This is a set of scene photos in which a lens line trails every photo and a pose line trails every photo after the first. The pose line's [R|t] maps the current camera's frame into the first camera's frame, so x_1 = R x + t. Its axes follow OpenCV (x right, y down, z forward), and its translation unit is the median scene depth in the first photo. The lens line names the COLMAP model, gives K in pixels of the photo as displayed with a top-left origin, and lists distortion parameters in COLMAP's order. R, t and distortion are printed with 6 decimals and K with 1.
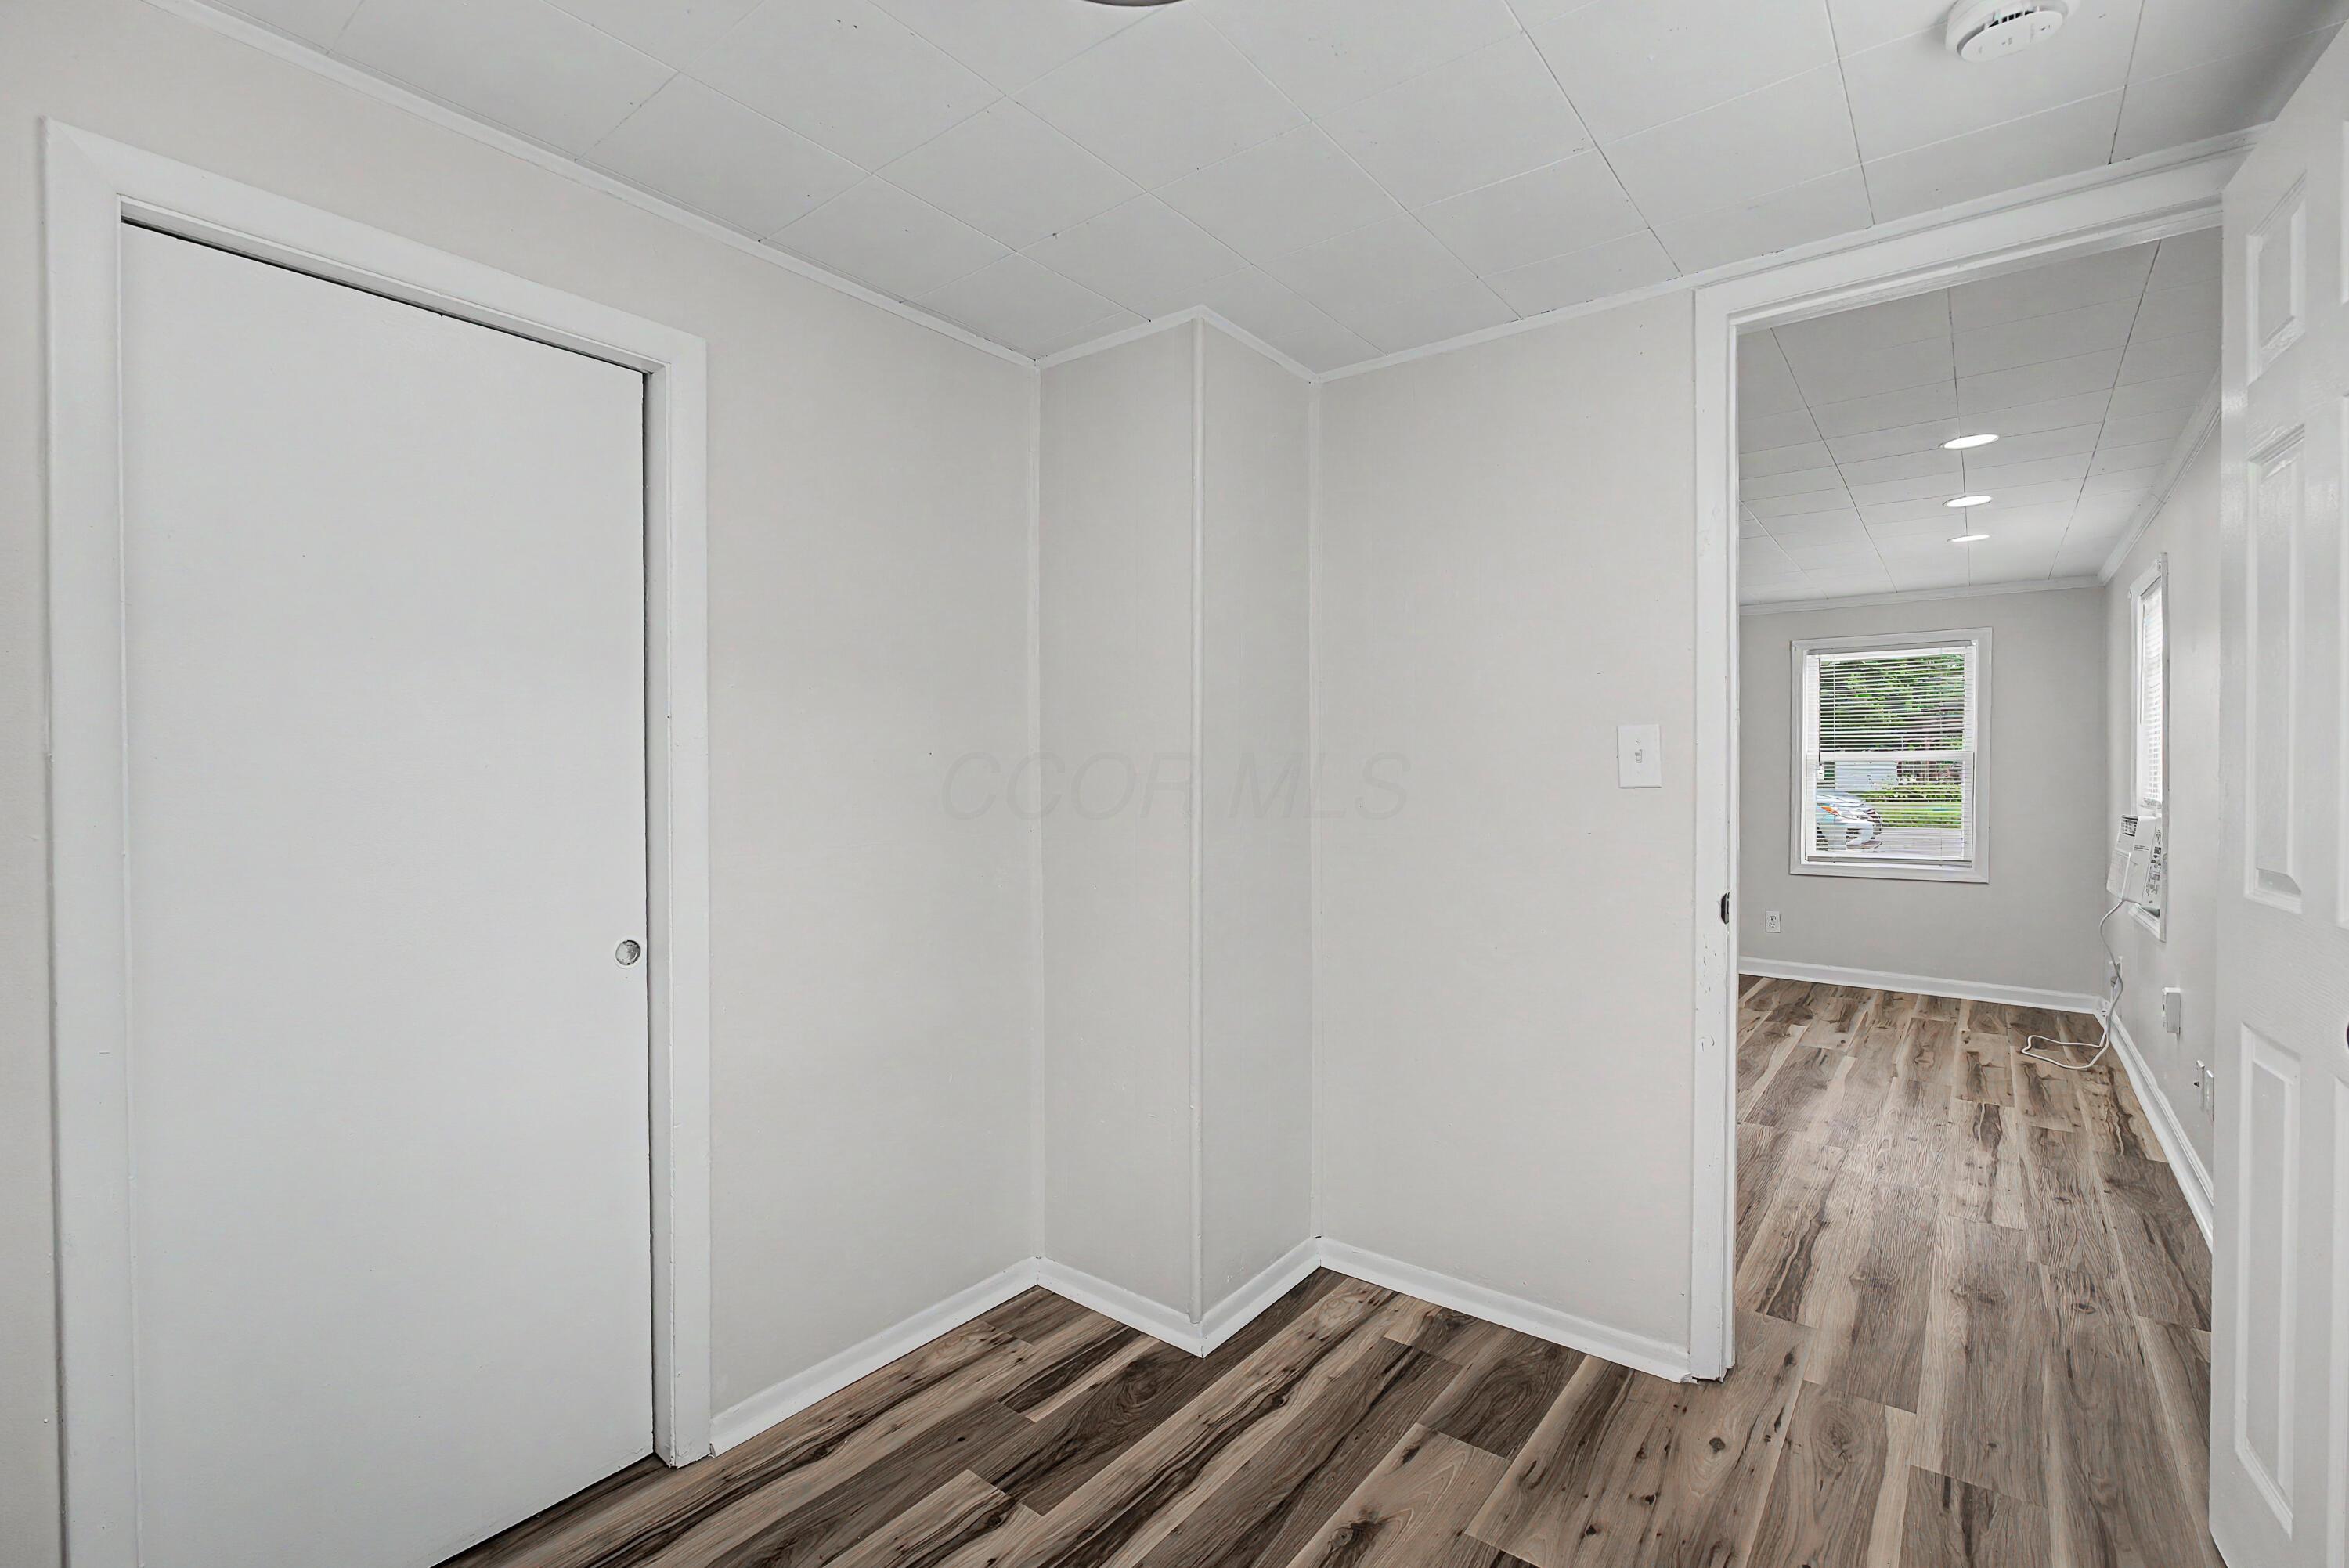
lens RADIAL K [[1017.3, 0, 1176.4], [0, 1017.3, 773.3], [0, 0, 1]] dist [-0.016638, 0.000069]
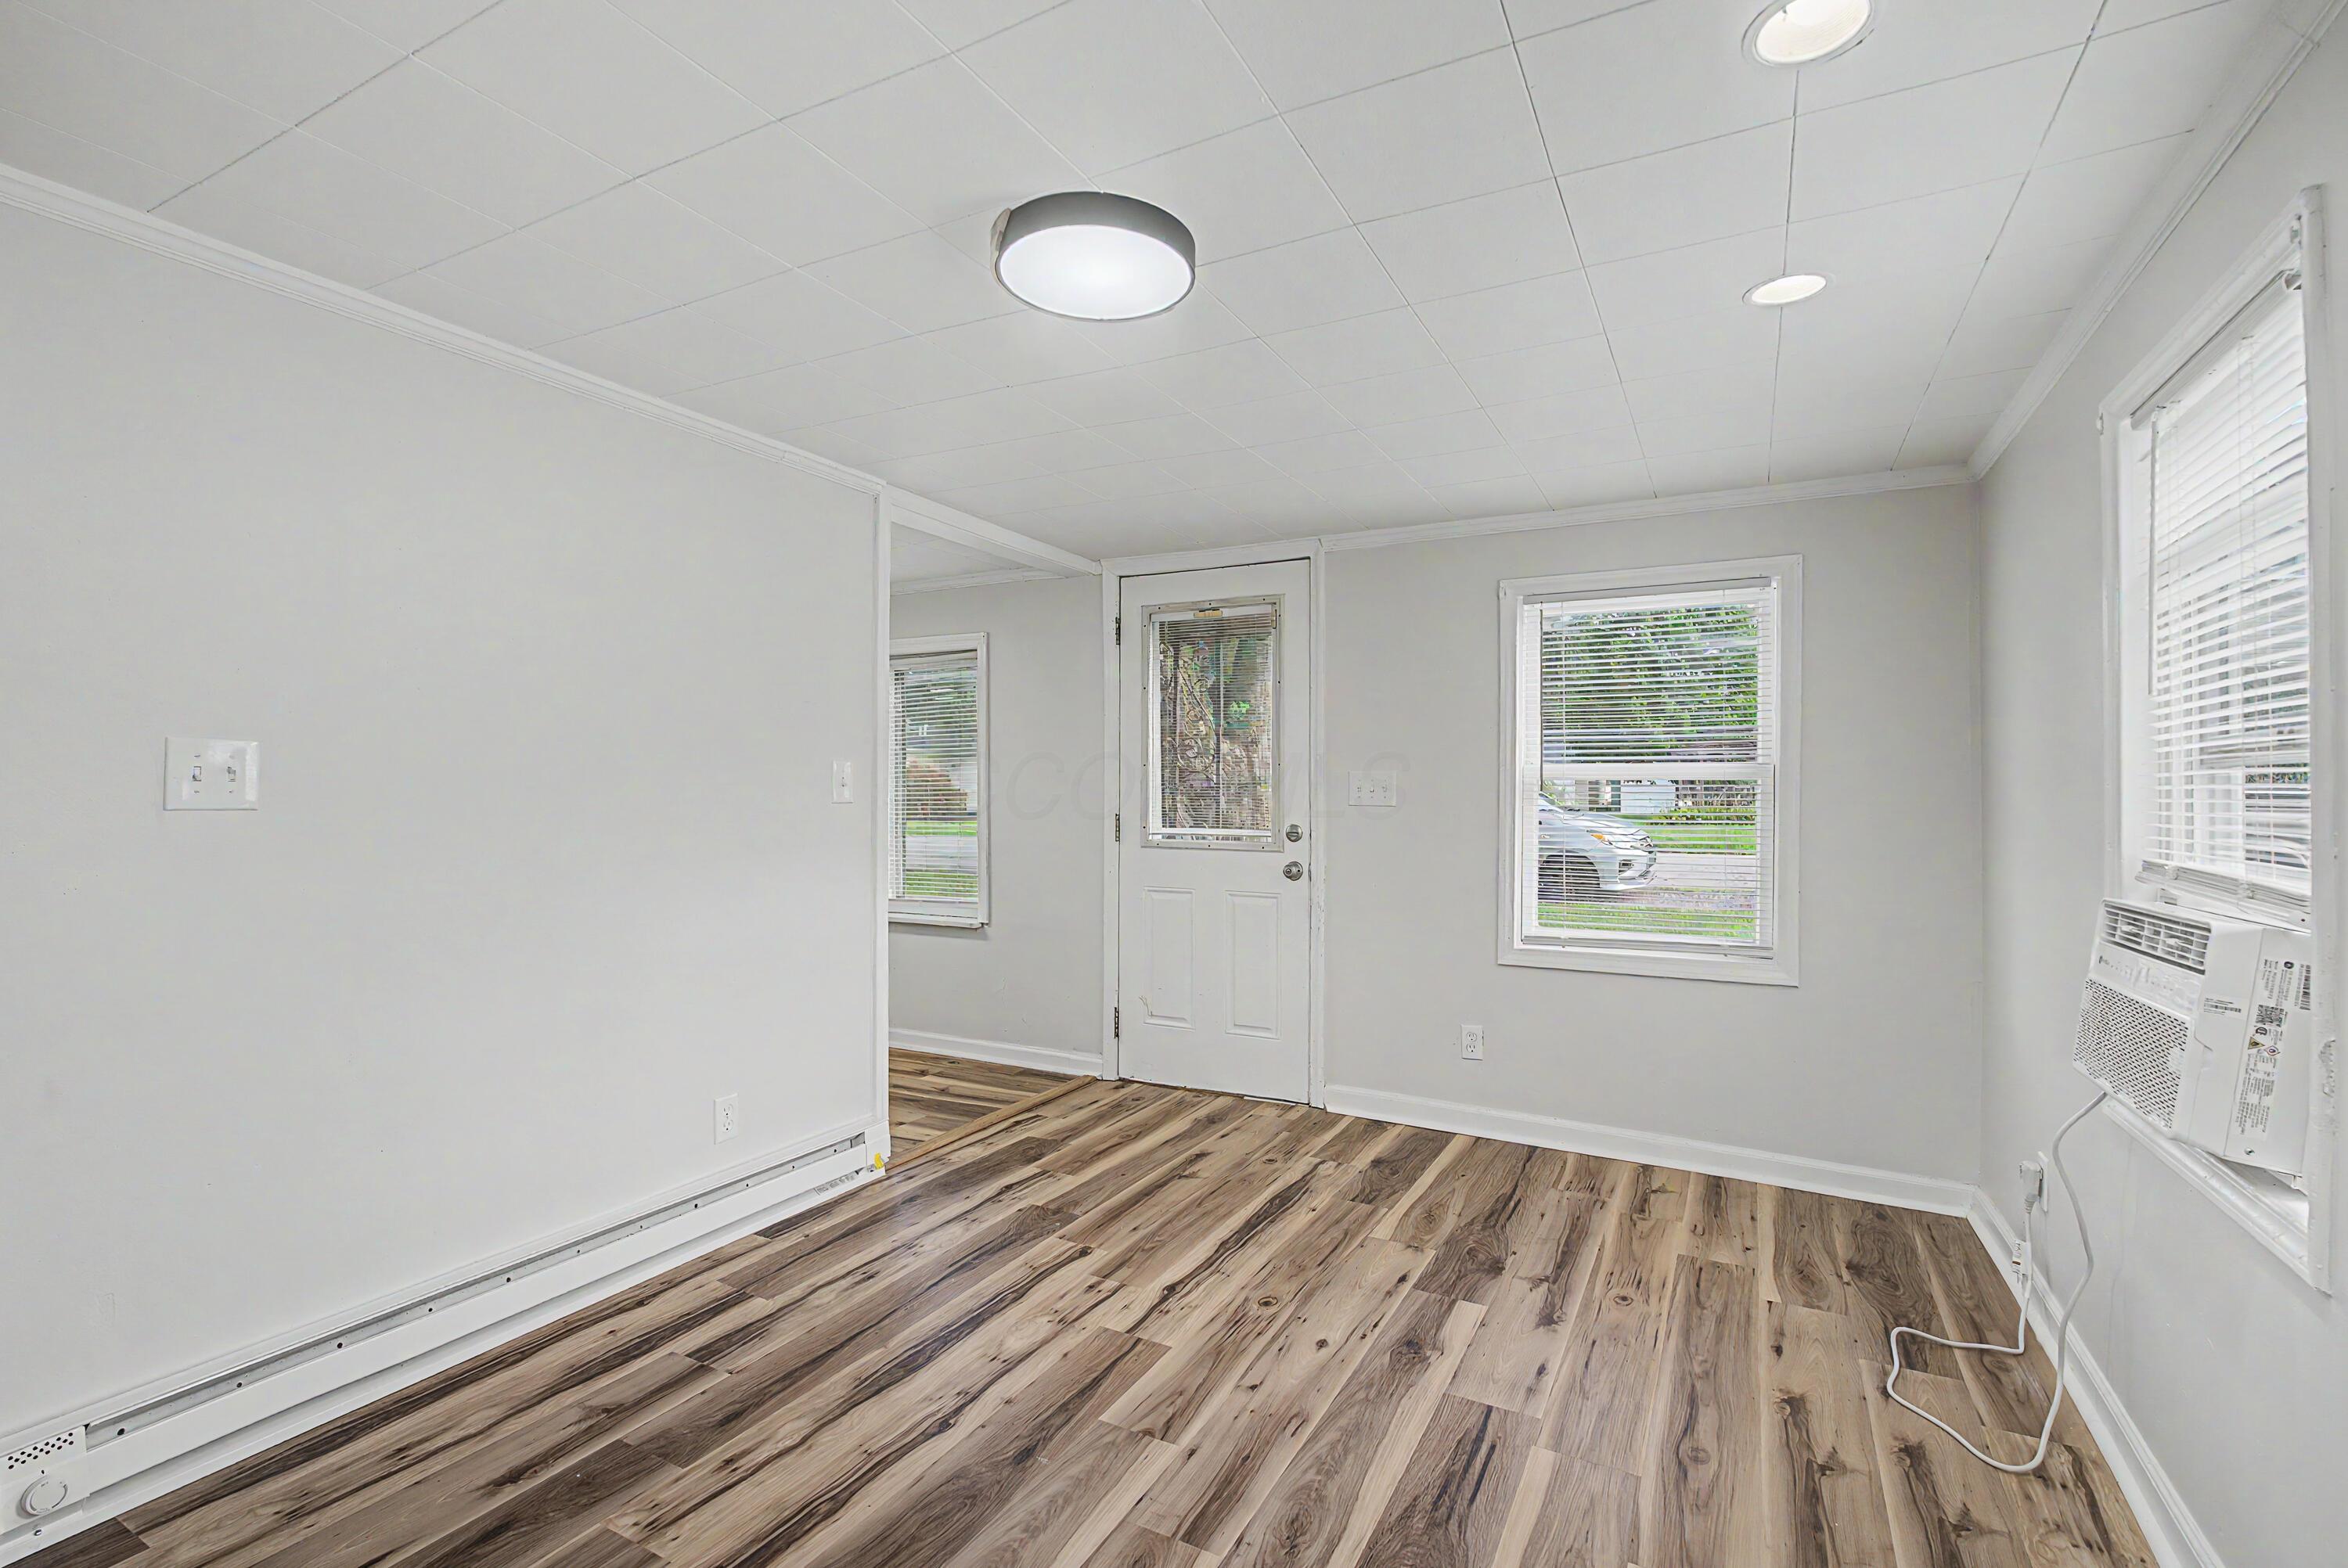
lens RADIAL K [[1041.0, 0, 1164.0], [0, 1041.0, 778.9], [0, 0, 1]] dist [-0.011785, 0.000405]
pose [[0.986932, 0.007364, 0.160970, 0.335847], [-0.005125, 0.999884, -0.014325, -0.002214], [-0.161057, 0.013313, 0.986855, 0.451855]]
